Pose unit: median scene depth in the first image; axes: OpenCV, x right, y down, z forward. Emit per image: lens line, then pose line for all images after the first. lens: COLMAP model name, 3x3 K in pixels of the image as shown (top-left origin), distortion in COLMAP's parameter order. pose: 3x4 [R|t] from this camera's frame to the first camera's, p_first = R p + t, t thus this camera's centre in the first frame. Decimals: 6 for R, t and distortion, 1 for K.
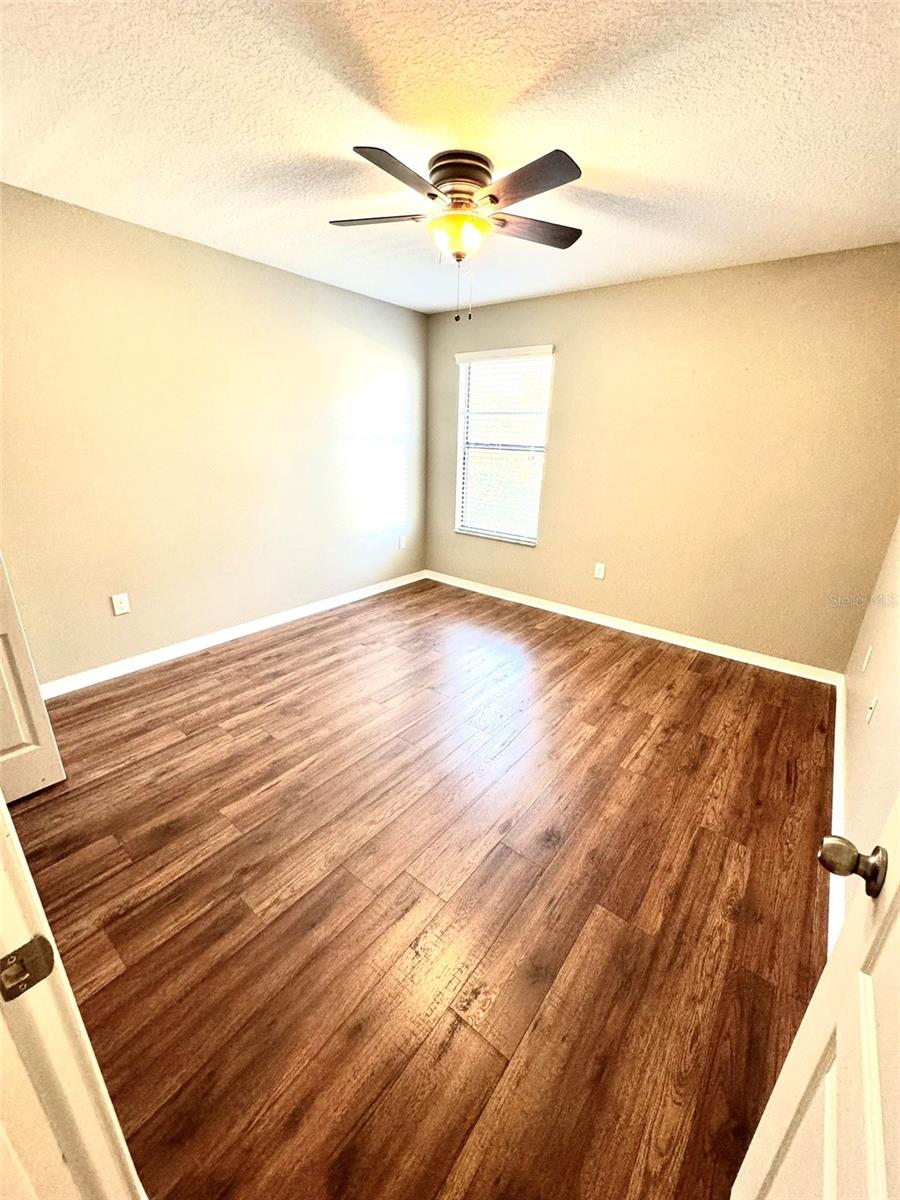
lens RADIAL K [[476.5, 0, 449.1], [0, 476.5, 598.5], [0, 0, 1]] dist [-0.000779, 0.000509]
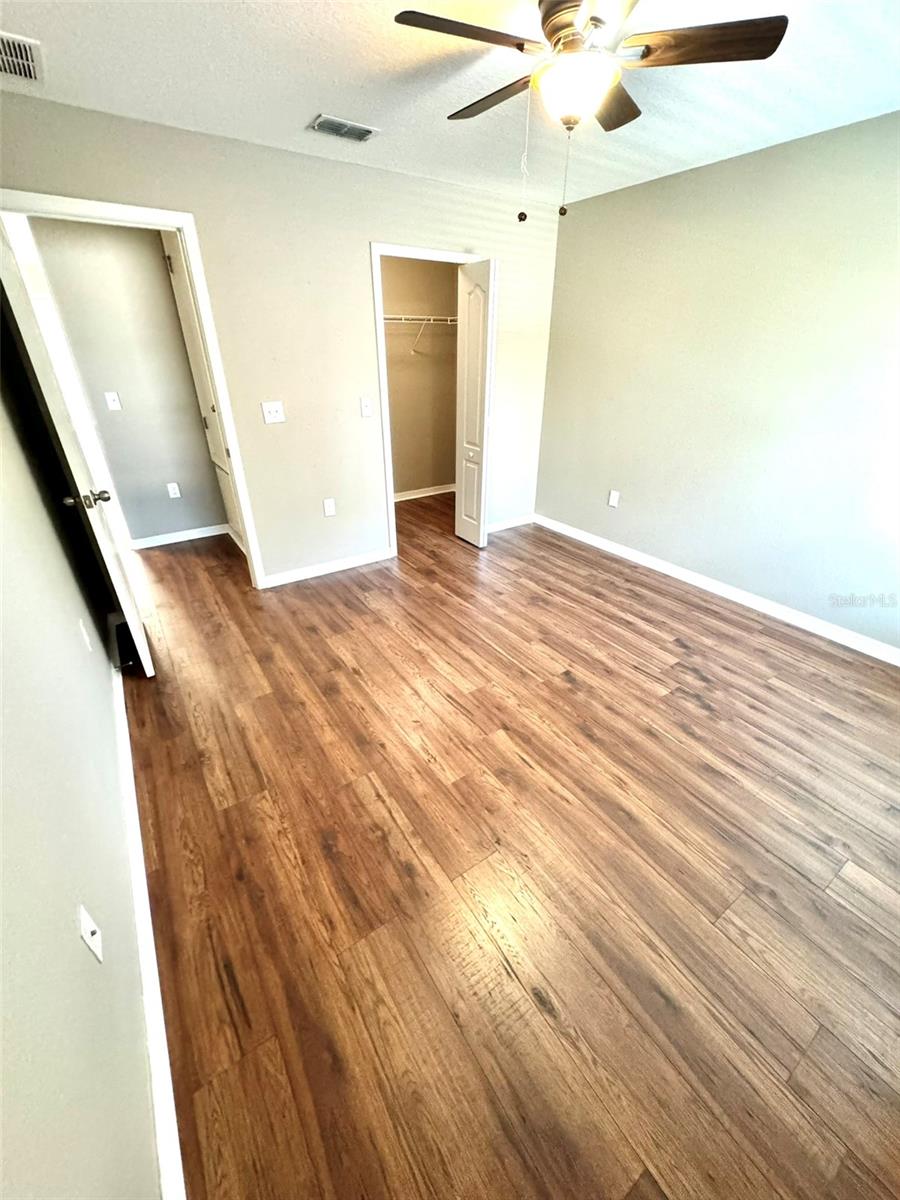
lens RADIAL K [[476.5, 0, 449.1], [0, 476.5, 598.5], [0, 0, 1]] dist [-0.000779, 0.000509]
pose [[-0.297659, 0.419635, -0.857499, 0.817092], [-0.329214, 0.797998, 0.504795, -0.327638], [0.896112, 0.432557, -0.099382, 0.952995]]
